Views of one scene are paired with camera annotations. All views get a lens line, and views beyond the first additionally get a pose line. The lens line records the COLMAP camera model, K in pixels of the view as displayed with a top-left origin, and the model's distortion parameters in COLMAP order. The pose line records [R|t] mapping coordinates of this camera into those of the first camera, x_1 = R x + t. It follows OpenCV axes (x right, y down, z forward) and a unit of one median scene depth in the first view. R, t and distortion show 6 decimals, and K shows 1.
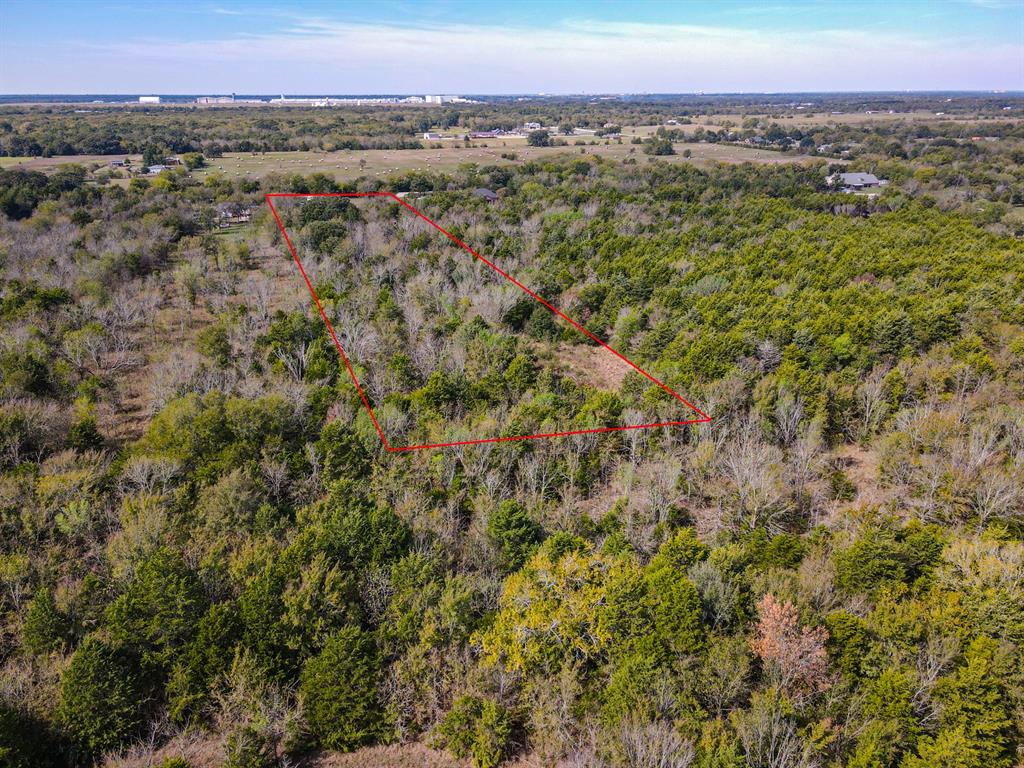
lens RADIAL K [[751.2, 0, 509.6], [0, 751.2, 387.7], [0, 0, 1]] dist [0.026069, -0.007734]
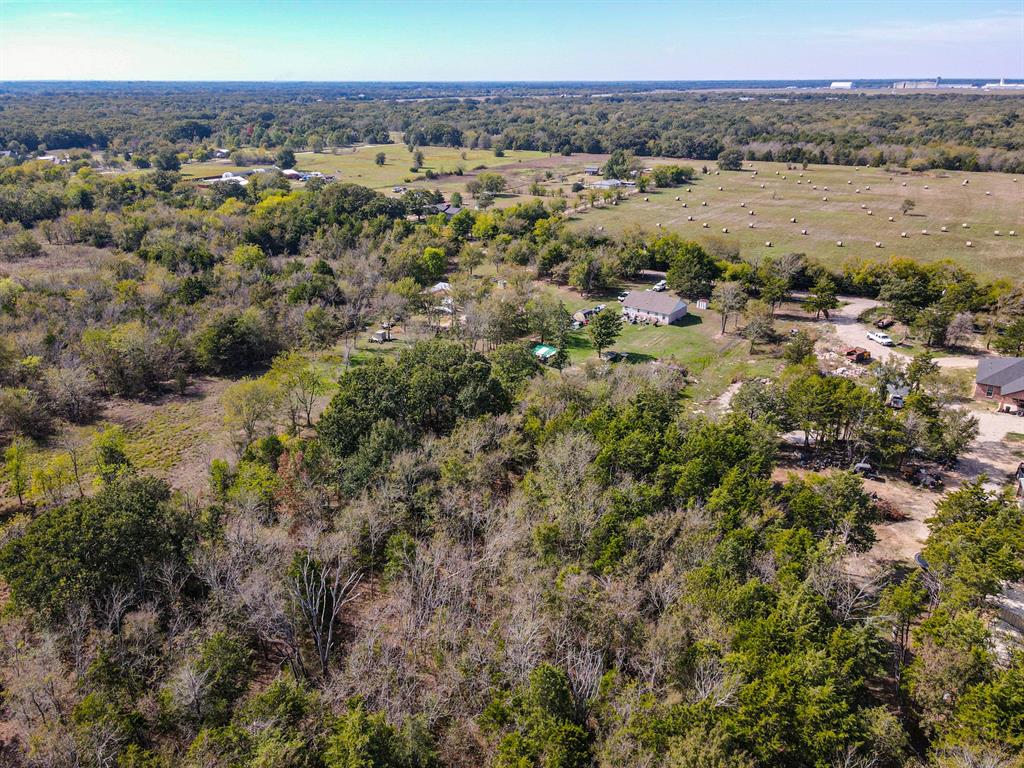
lens RADIAL K [[751.2, 0, 514.0], [0, 751.2, 384.5], [0, 0, 1]] dist [0.026069, -0.007734]
pose [[0.671590, 0.281025, -0.685559, 0.019276], [-0.271364, 0.954280, 0.125345, -0.094747], [0.689441, 0.101855, 0.717145, 0.237598]]
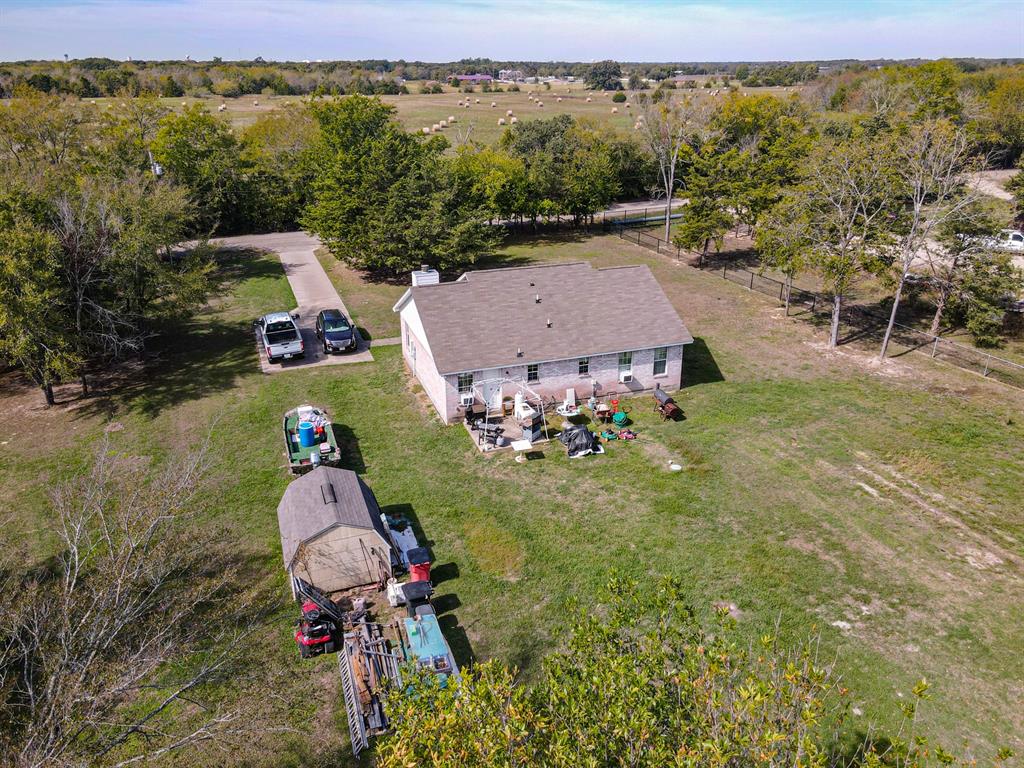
lens RADIAL K [[751.2, 0, 506.1], [0, 751.2, 374.3], [0, 0, 1]] dist [0.026069, -0.007734]
pose [[0.987578, -0.058886, 0.145678, -0.105775], [0.056791, 0.998215, 0.018505, -0.098088], [-0.146507, -0.010002, 0.989159, 0.361157]]
